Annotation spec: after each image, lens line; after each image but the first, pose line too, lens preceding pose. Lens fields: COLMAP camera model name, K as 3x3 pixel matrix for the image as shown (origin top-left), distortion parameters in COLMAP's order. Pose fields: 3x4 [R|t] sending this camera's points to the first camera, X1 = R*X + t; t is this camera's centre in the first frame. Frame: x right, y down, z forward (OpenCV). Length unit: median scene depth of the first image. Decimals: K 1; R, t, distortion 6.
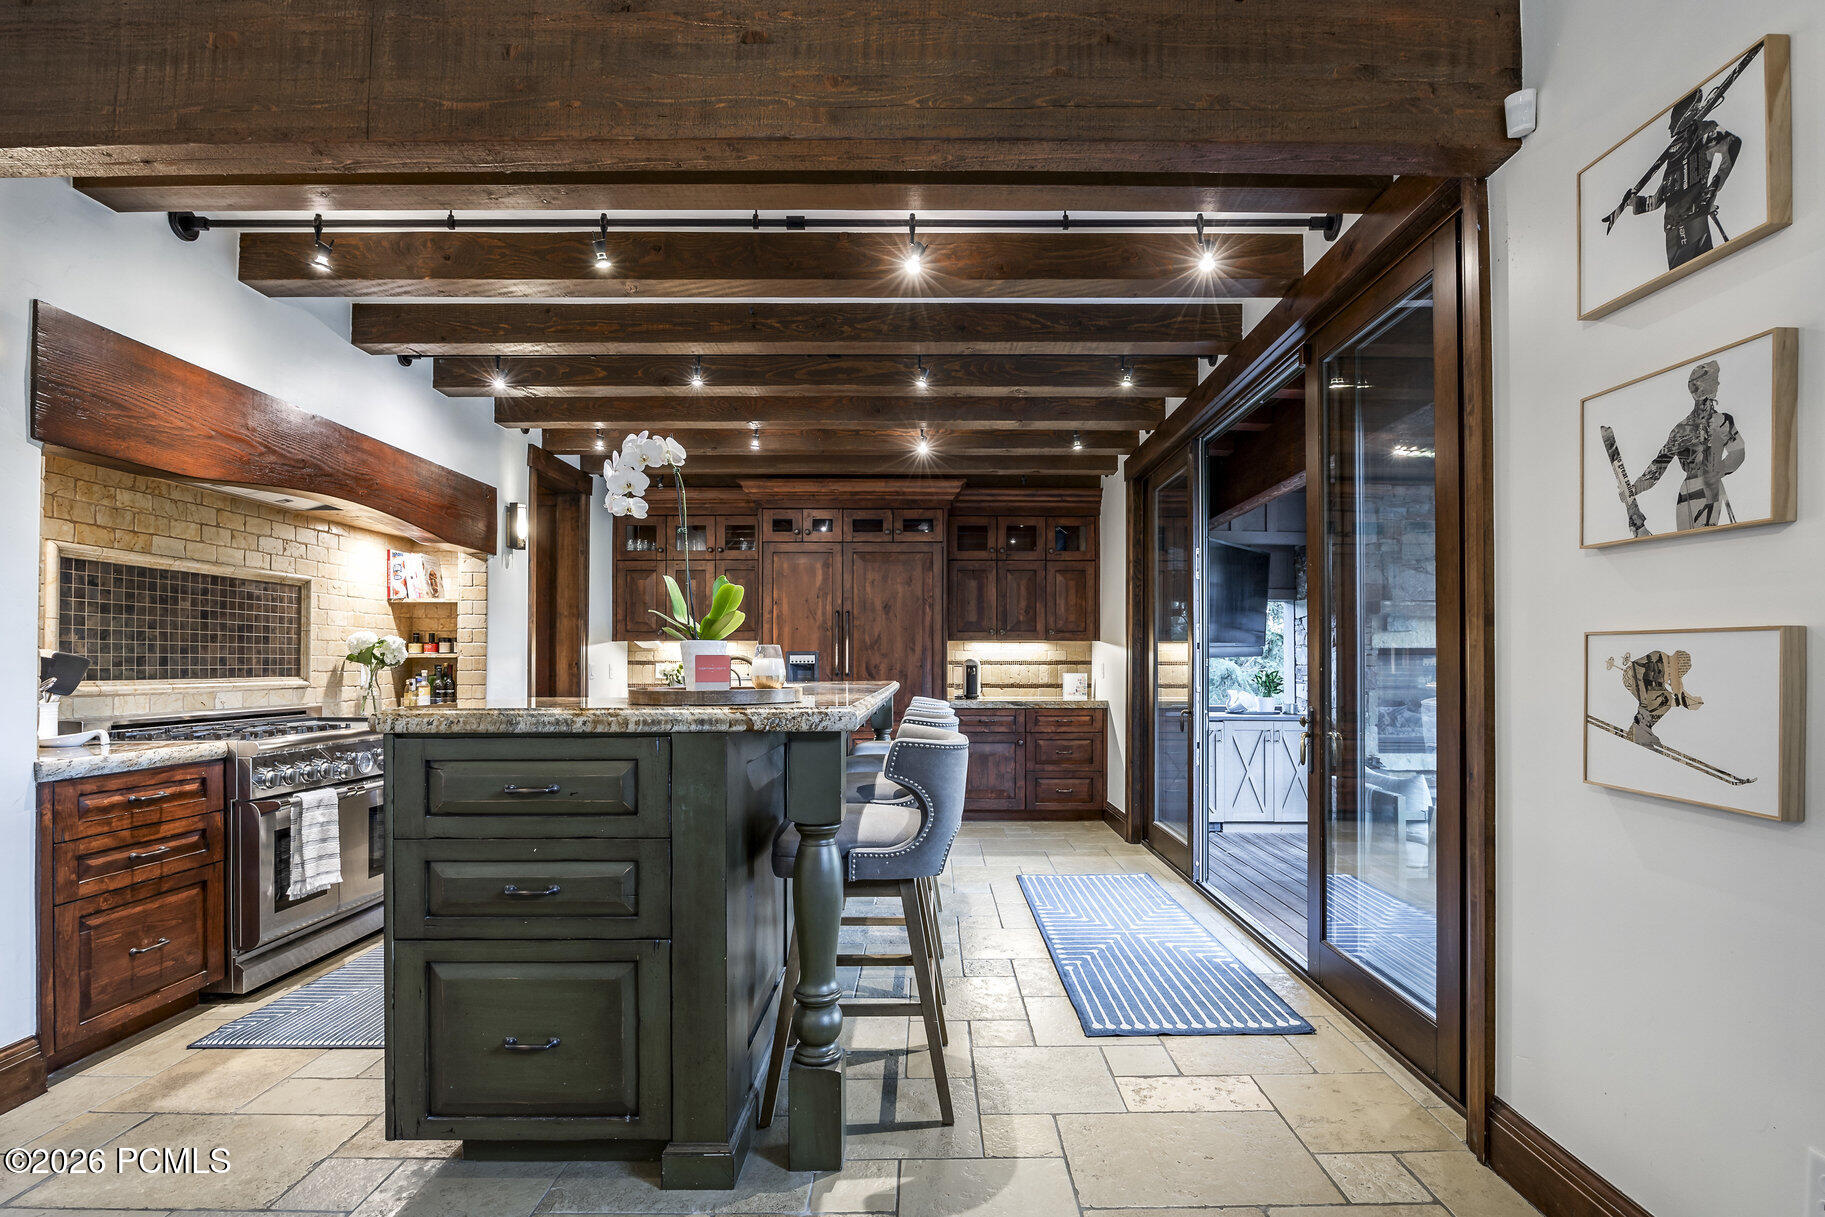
lens RADIAL K [[870.5, 0, 925.5], [0, 870.5, 643.2], [0, 0, 1]] dist [-0.013411, -0.002187]
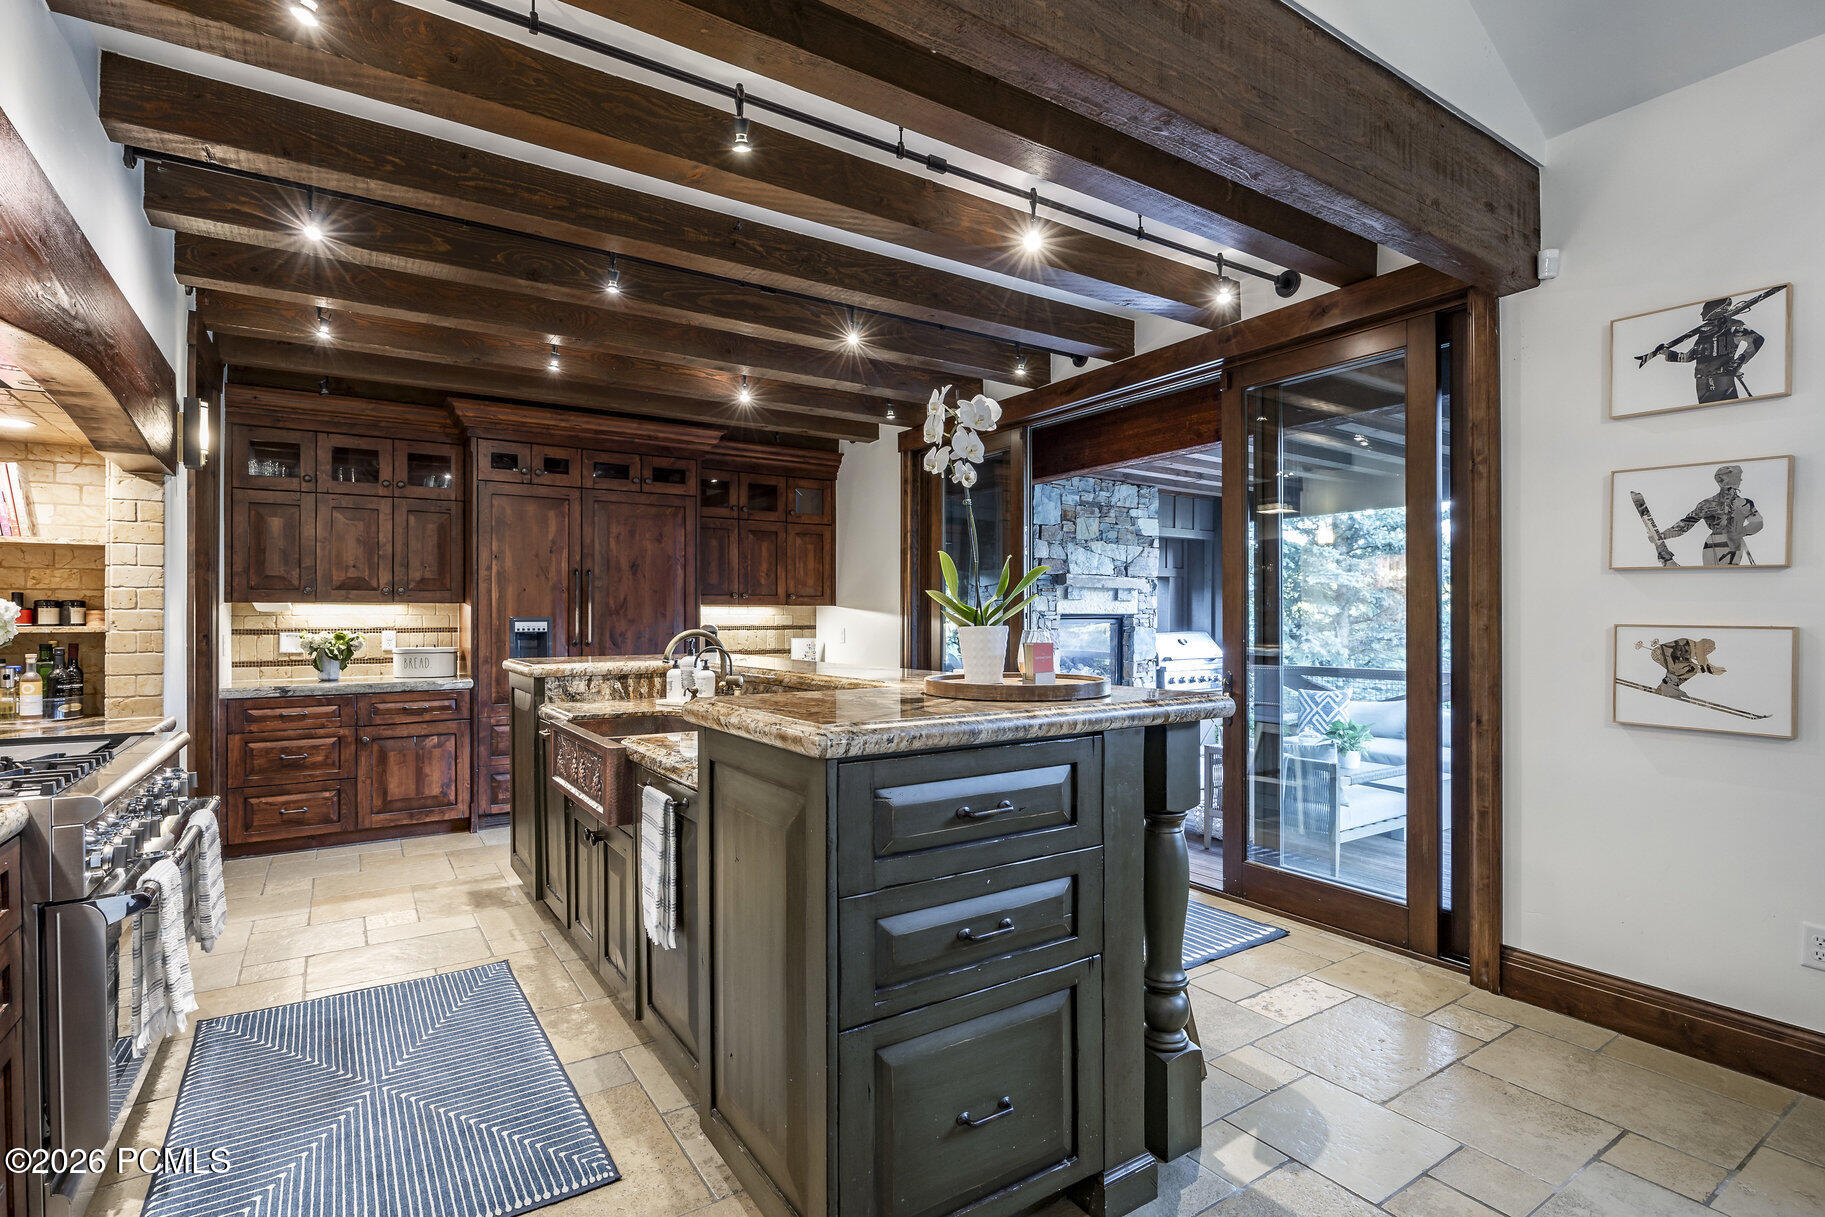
lens RADIAL K [[870.5, 0, 971.2], [0, 870.5, 611.6], [0, 0, 1]] dist [-0.013411, -0.002187]
pose [[0.830200, 0.004635, 0.557446, -0.597884], [-0.012093, 0.999880, 0.009696, -0.021027], [-0.557334, -0.014791, 0.830157, 0.210615]]
